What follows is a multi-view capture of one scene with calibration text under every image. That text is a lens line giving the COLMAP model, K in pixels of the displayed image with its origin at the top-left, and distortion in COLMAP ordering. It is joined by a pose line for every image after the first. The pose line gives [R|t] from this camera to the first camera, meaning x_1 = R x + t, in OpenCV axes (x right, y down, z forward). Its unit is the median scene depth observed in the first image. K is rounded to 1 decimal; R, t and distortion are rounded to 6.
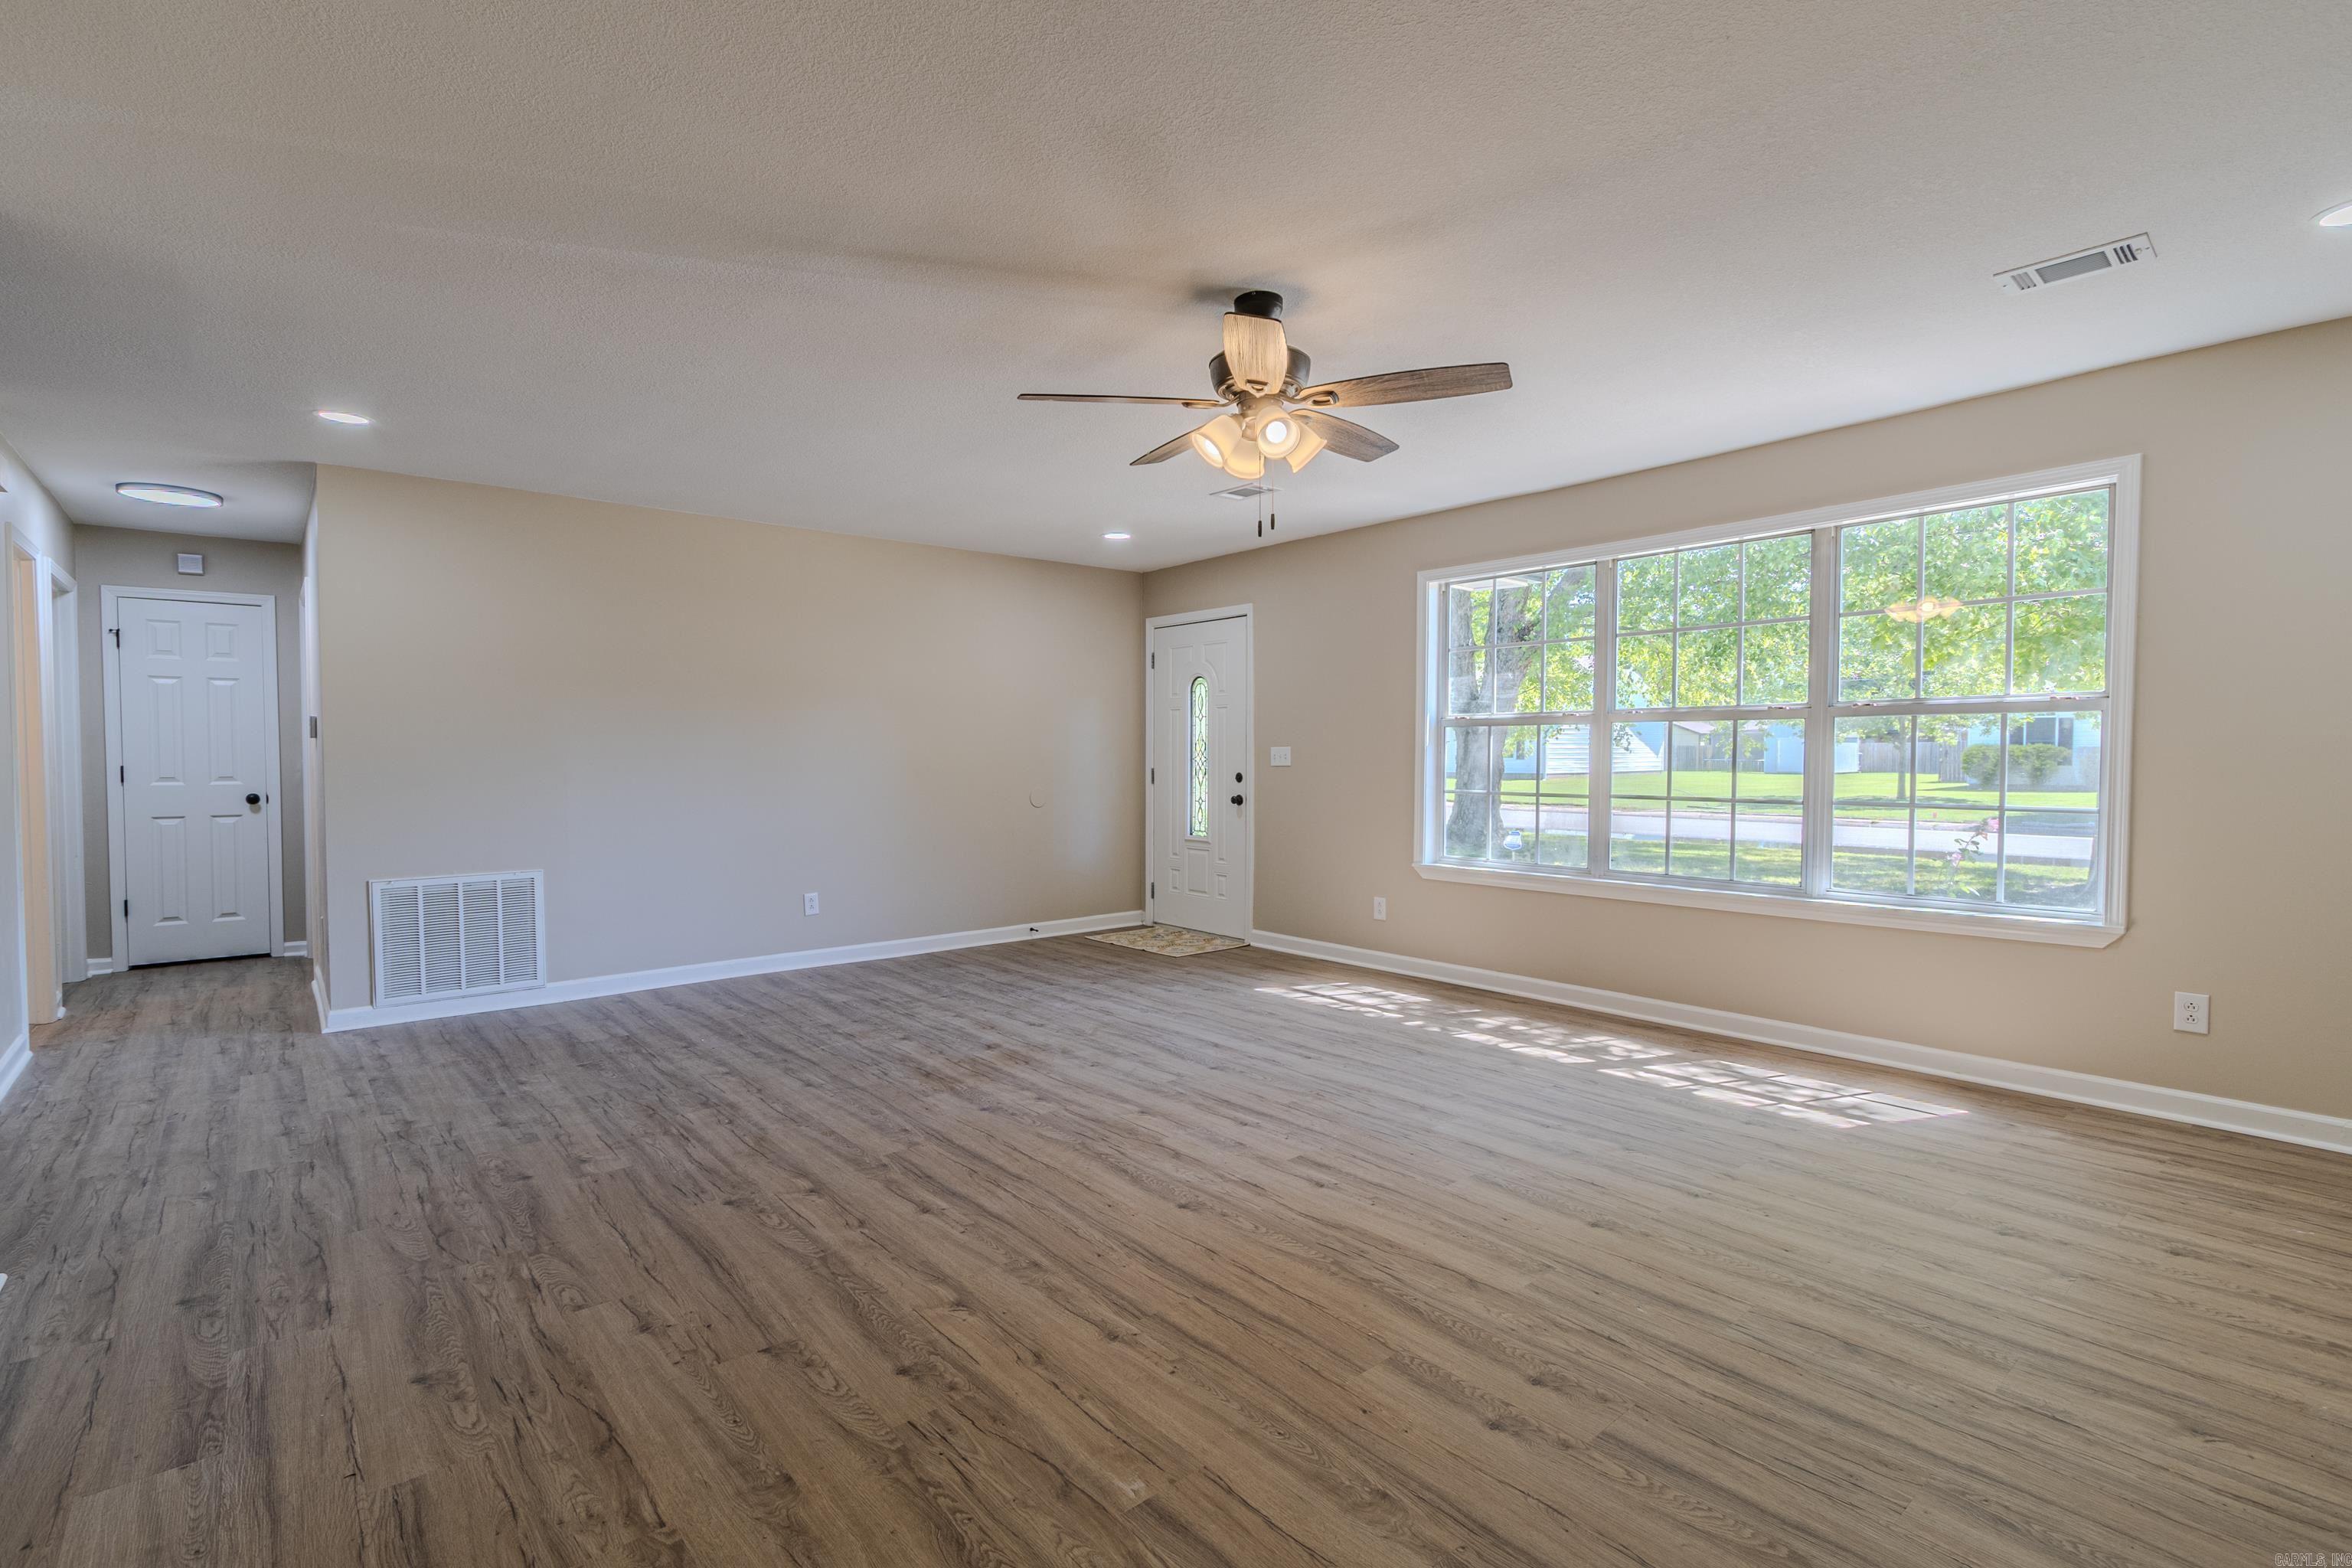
lens RADIAL K [[1106.9, 0, 1131.9], [0, 1106.9, 758.3], [0, 0, 1]] dist [0.003095, -0.001890]
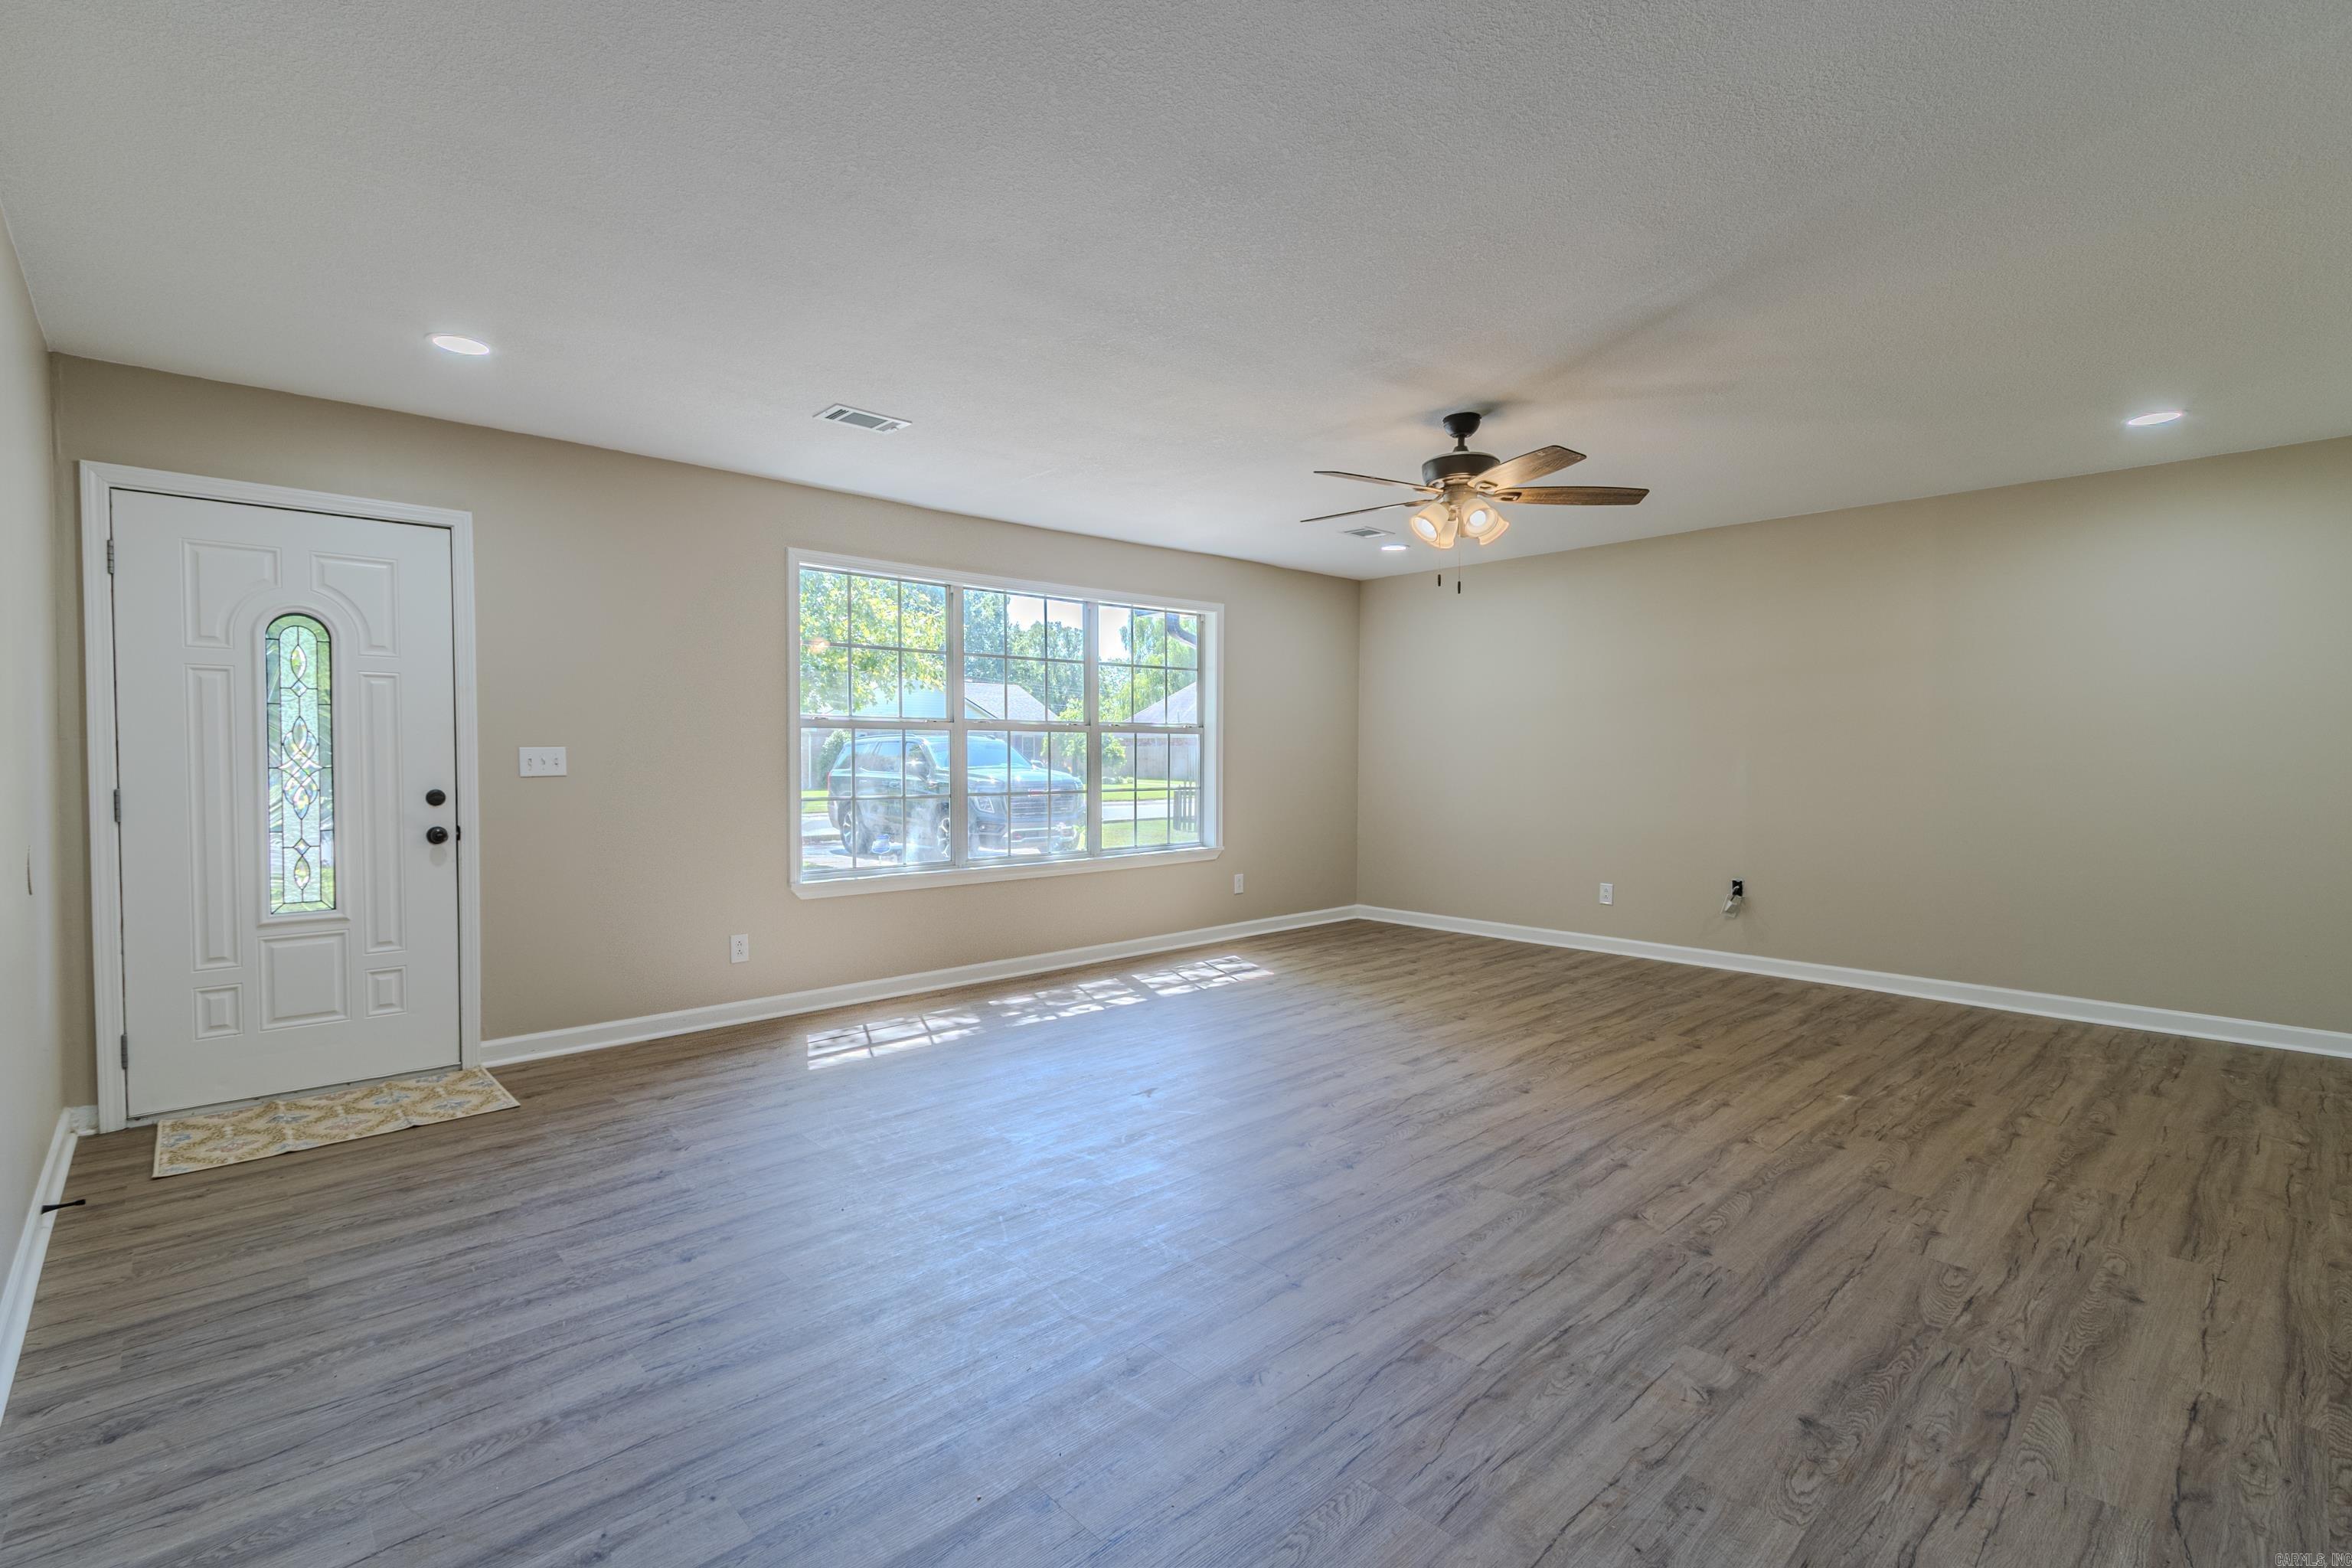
lens RADIAL K [[1092.4, 0, 1176.0], [0, 1092.4, 784.0], [0, 0, 1]] dist [0.010817, -0.002151]
pose [[-0.092791, -0.026902, 0.995322, -1.102803], [0.003968, 0.999617, 0.027388, -0.009741], [-0.995678, 0.006490, -0.092649, 1.378802]]
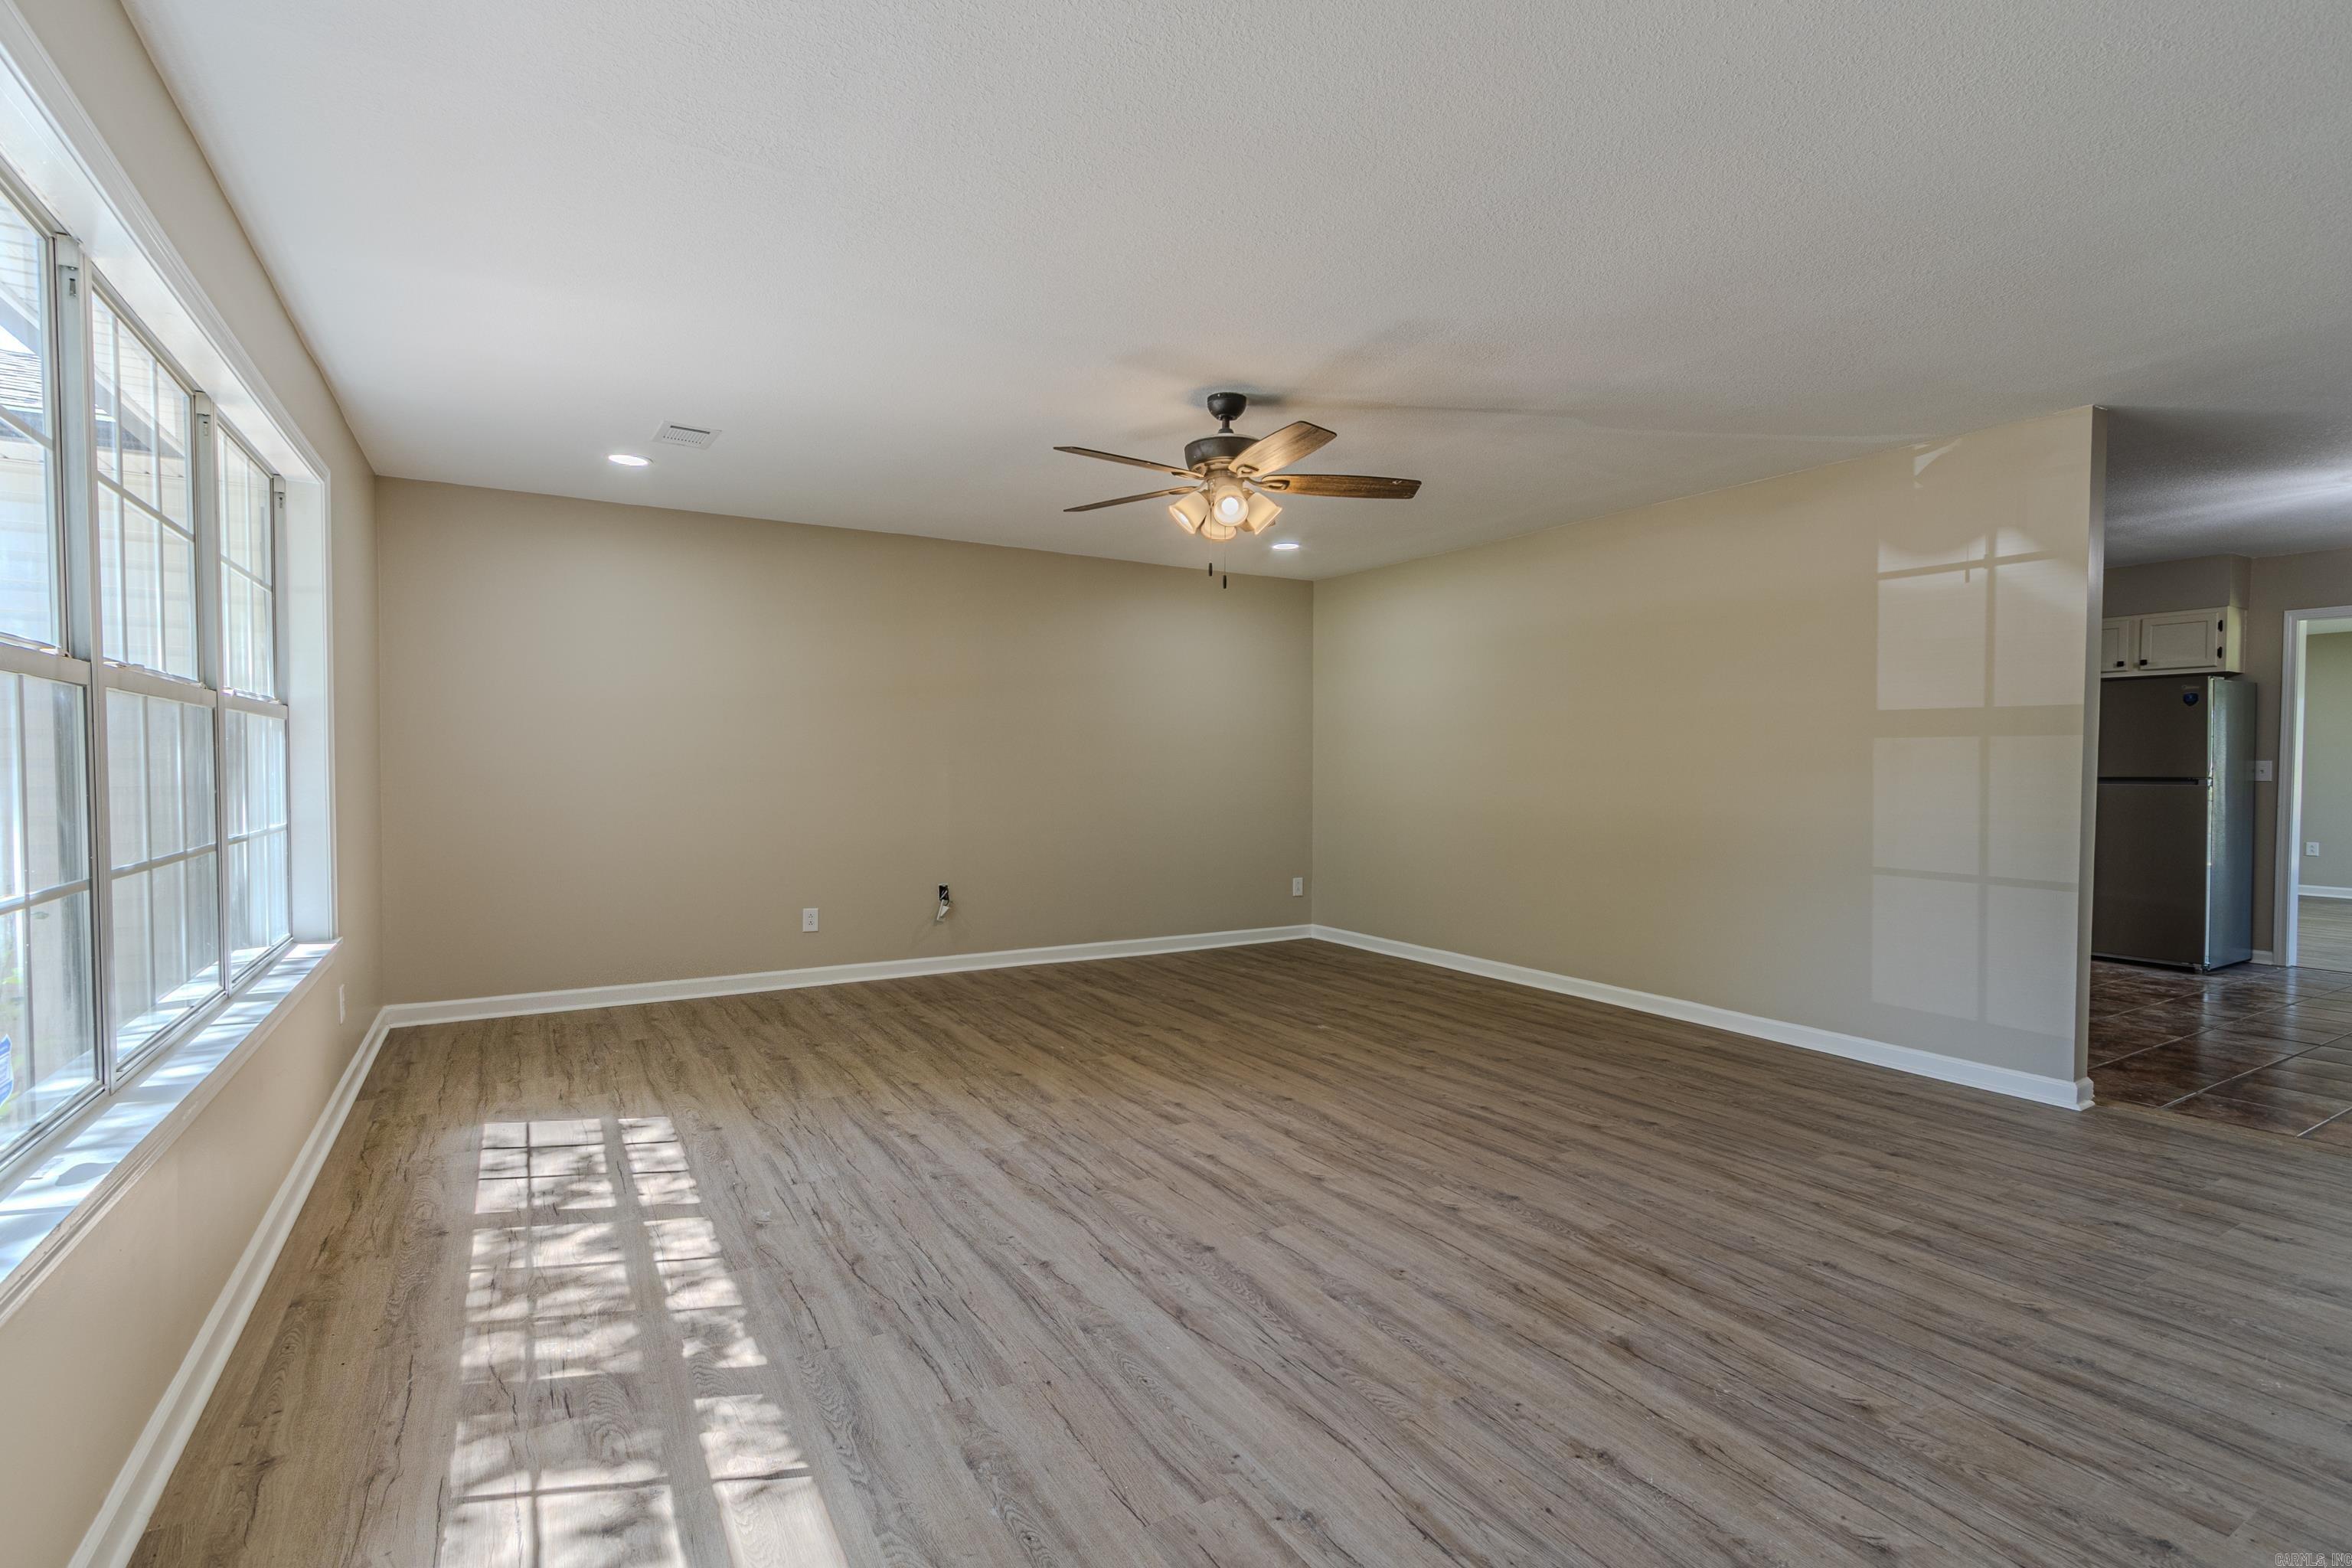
lens RADIAL K [[1092.4, 0, 1176.0], [0, 1092.4, 784.0], [0, 0, 1]] dist [0.010817, -0.002151]
pose [[-0.992791, -0.001840, 0.119841, 0.021085], [0.000976, 0.999725, 0.023433, -0.009291], [-0.119851, 0.023381, -0.992517, 2.076023]]
